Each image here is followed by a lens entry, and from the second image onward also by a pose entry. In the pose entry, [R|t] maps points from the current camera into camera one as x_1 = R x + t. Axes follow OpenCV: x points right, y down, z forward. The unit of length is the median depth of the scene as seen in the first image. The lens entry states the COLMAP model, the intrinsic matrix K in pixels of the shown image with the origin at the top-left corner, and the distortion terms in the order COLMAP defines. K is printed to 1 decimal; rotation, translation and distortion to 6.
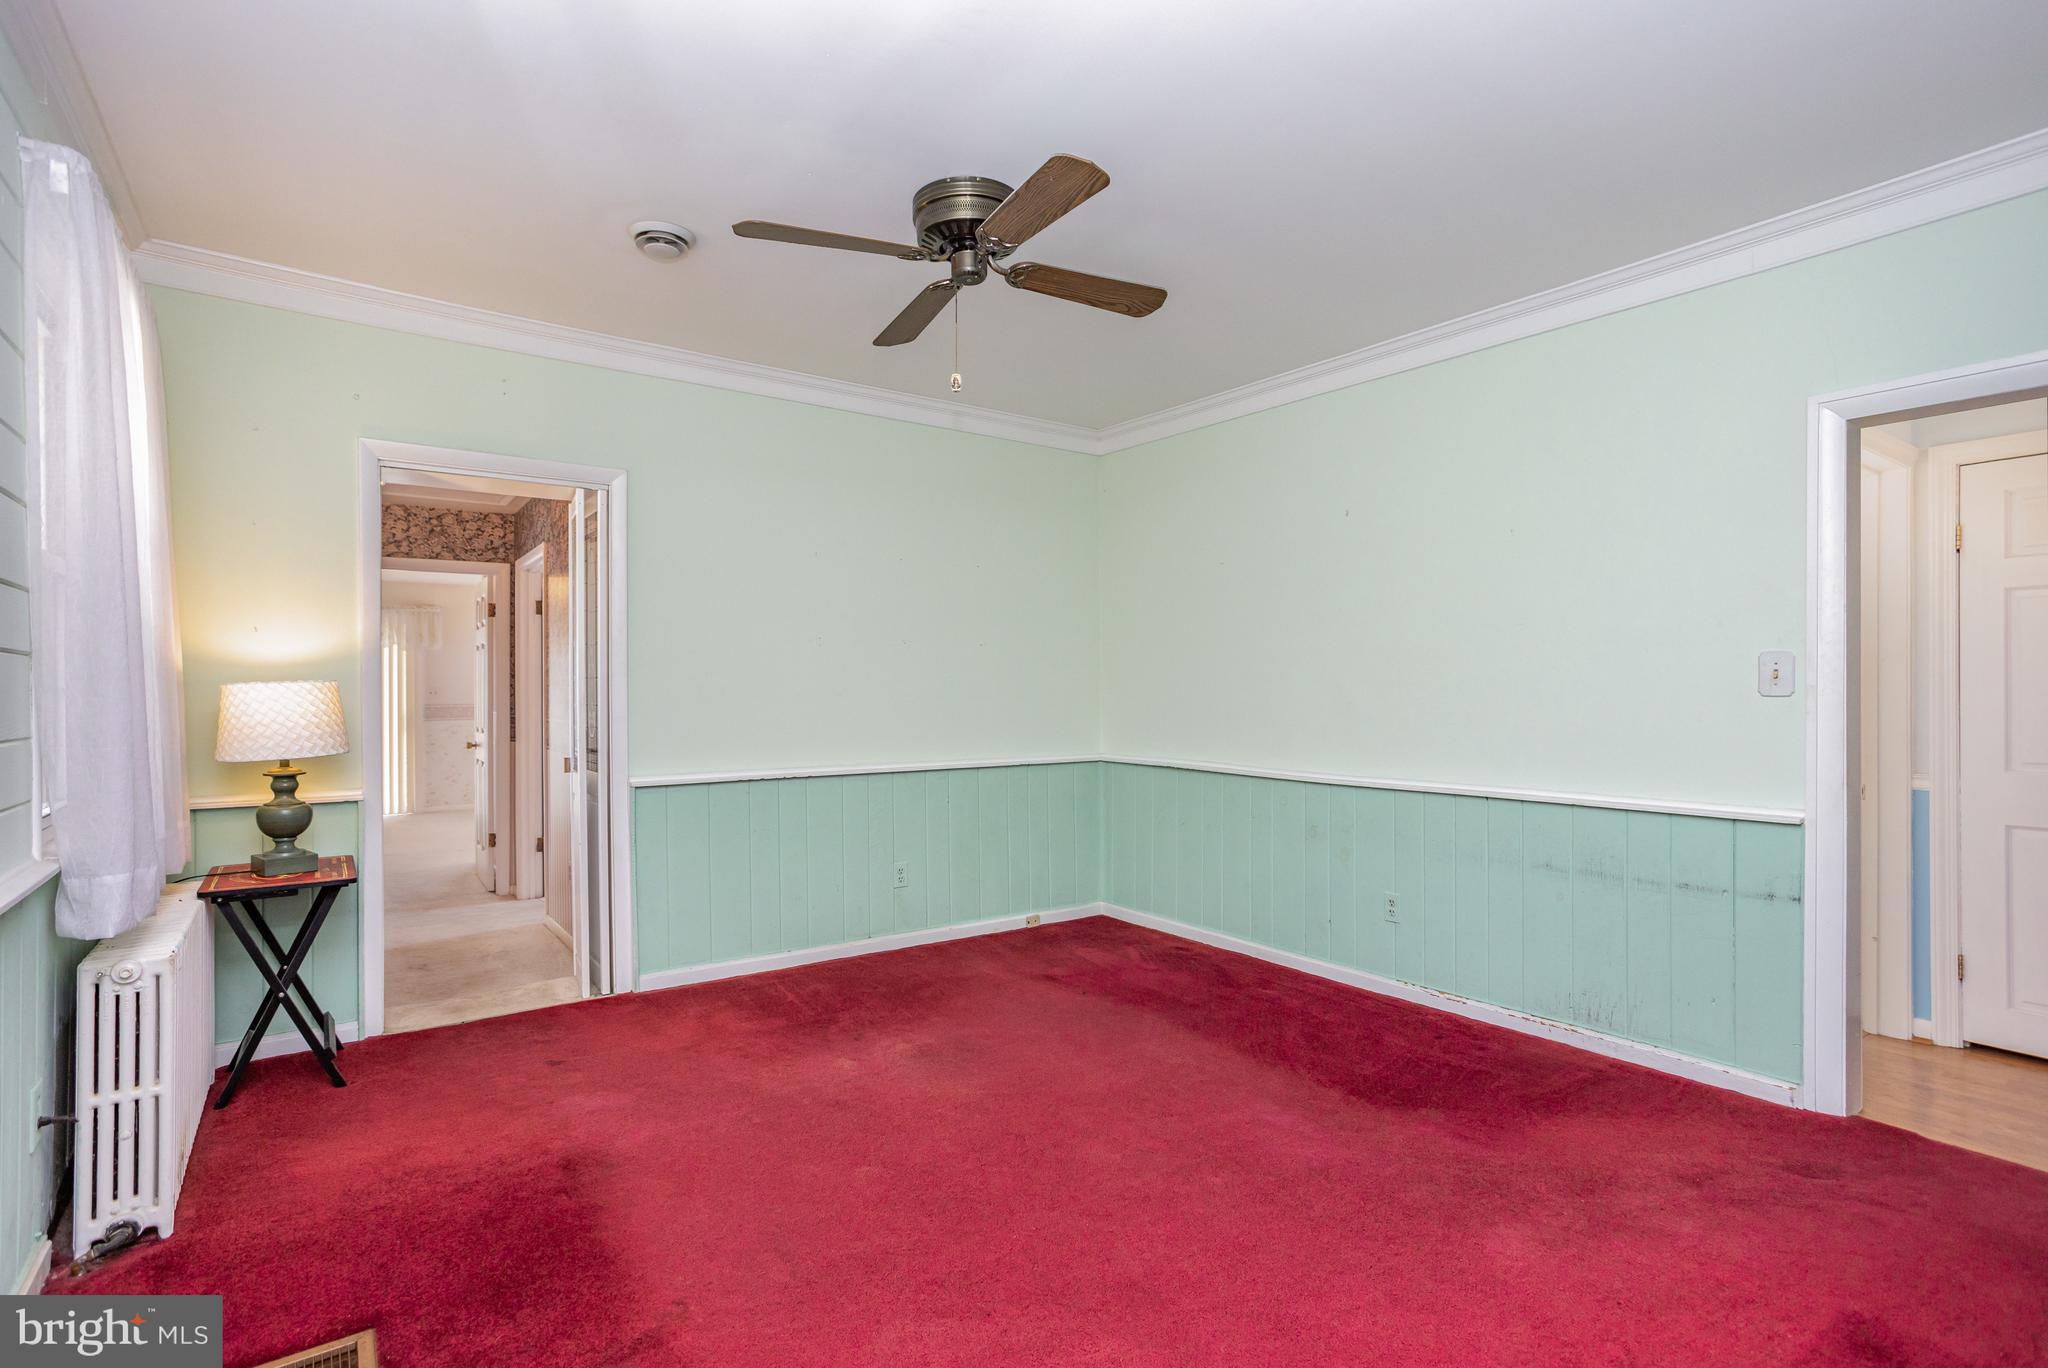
lens RADIAL K [[998.2, 0, 1007.0], [0, 998.2, 690.5], [0, 0, 1]] dist [-0.038903, 0.035313]
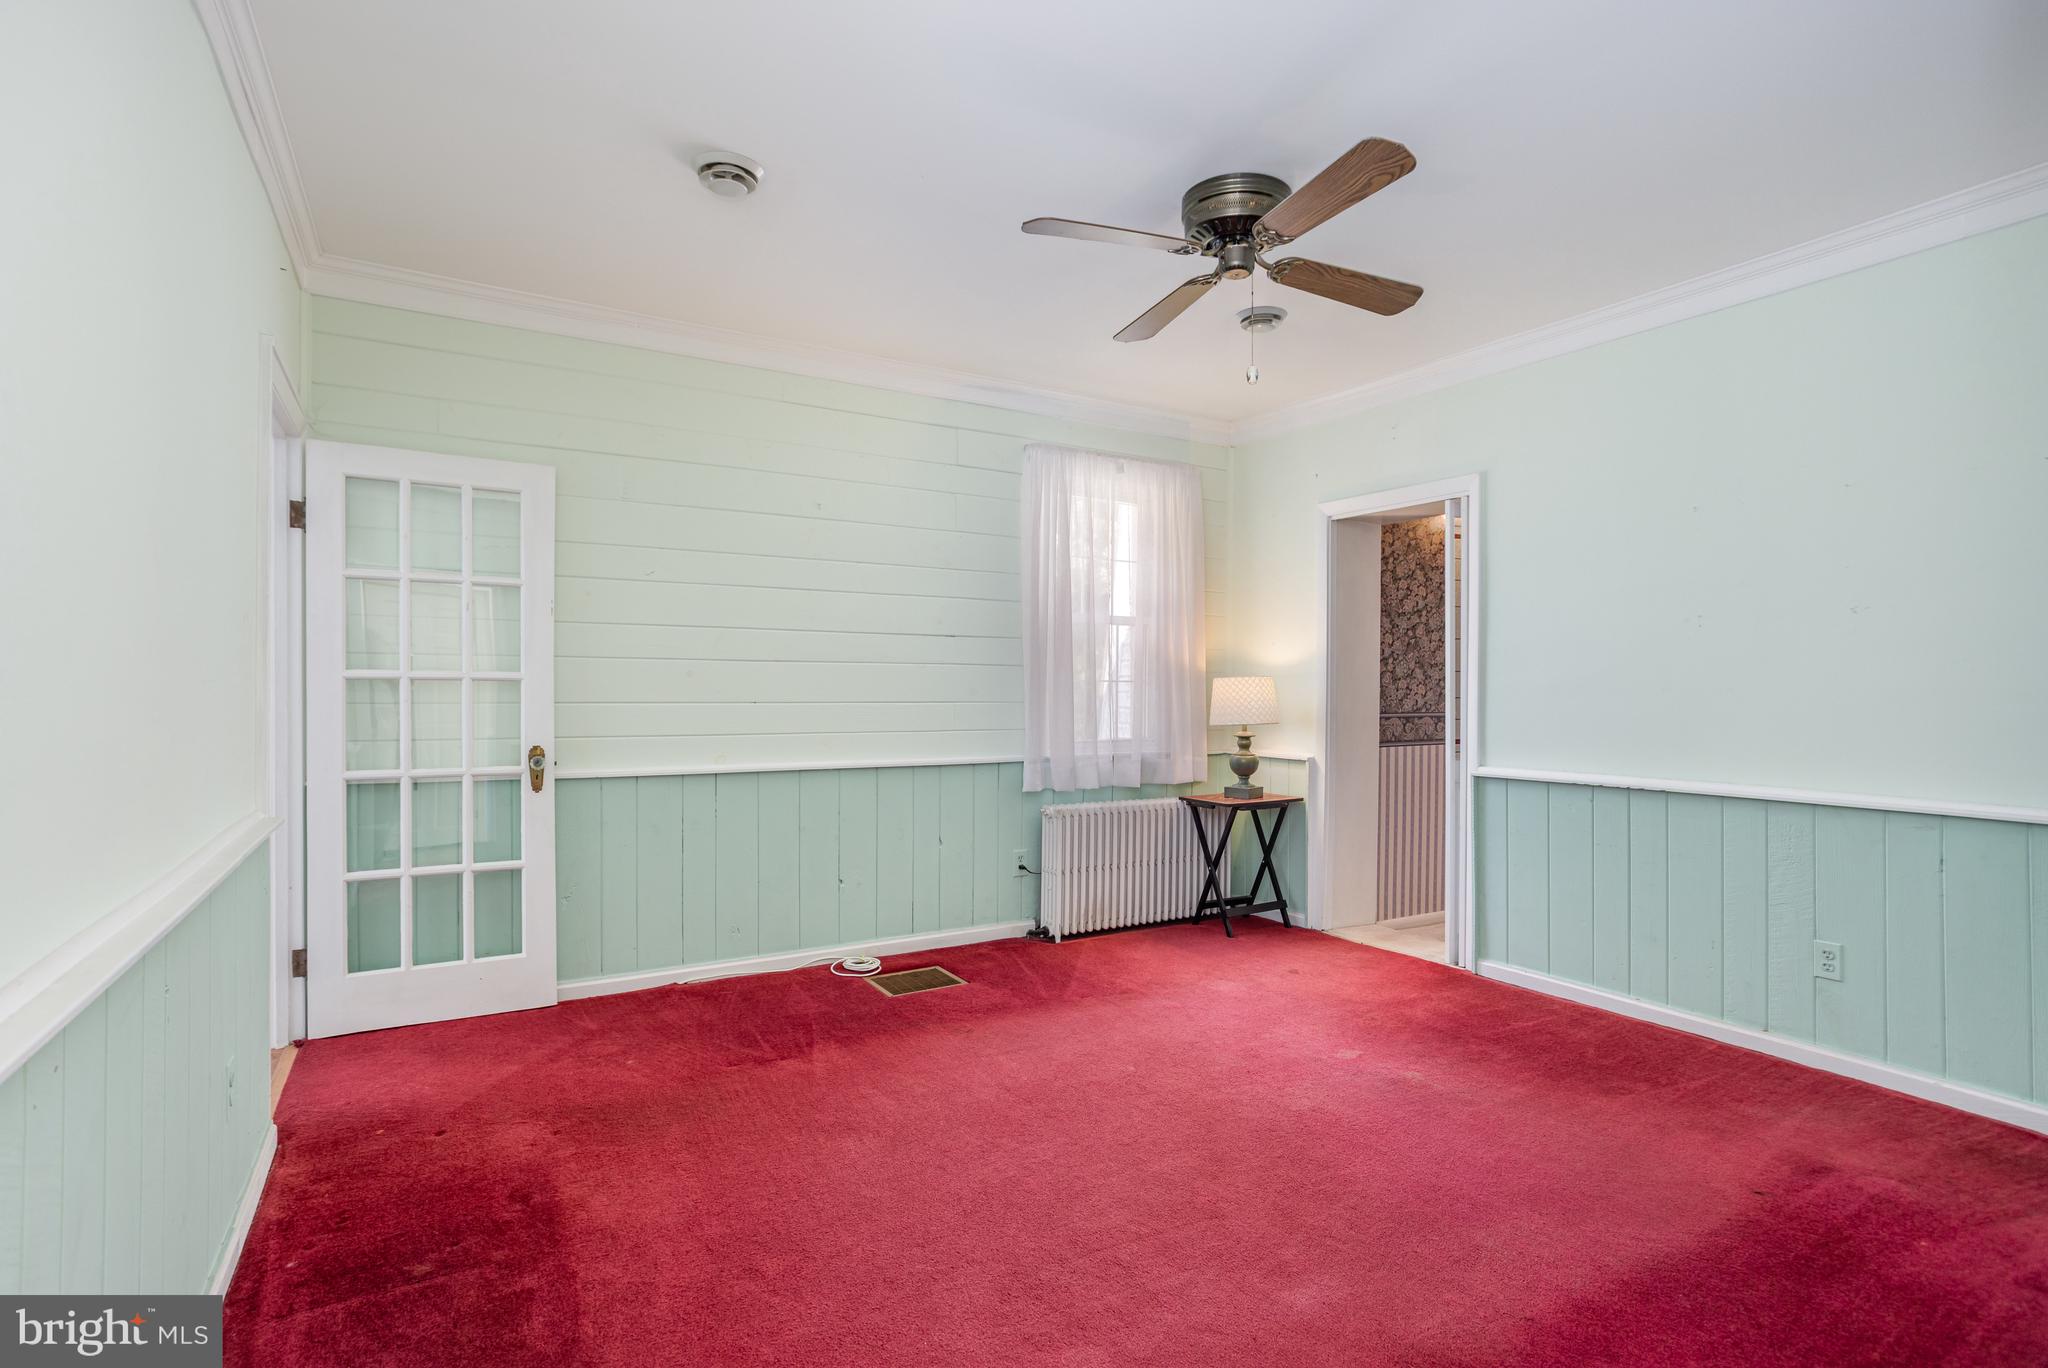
lens RADIAL K [[998.2, 0, 1007.0], [0, 998.2, 690.5], [0, 0, 1]] dist [-0.038903, 0.035313]
pose [[-0.082378, 0.009025, -0.996560, 0.869738], [0.000200, 0.999959, 0.009039, -0.002200], [0.996601, 0.000545, -0.082376, 0.740850]]
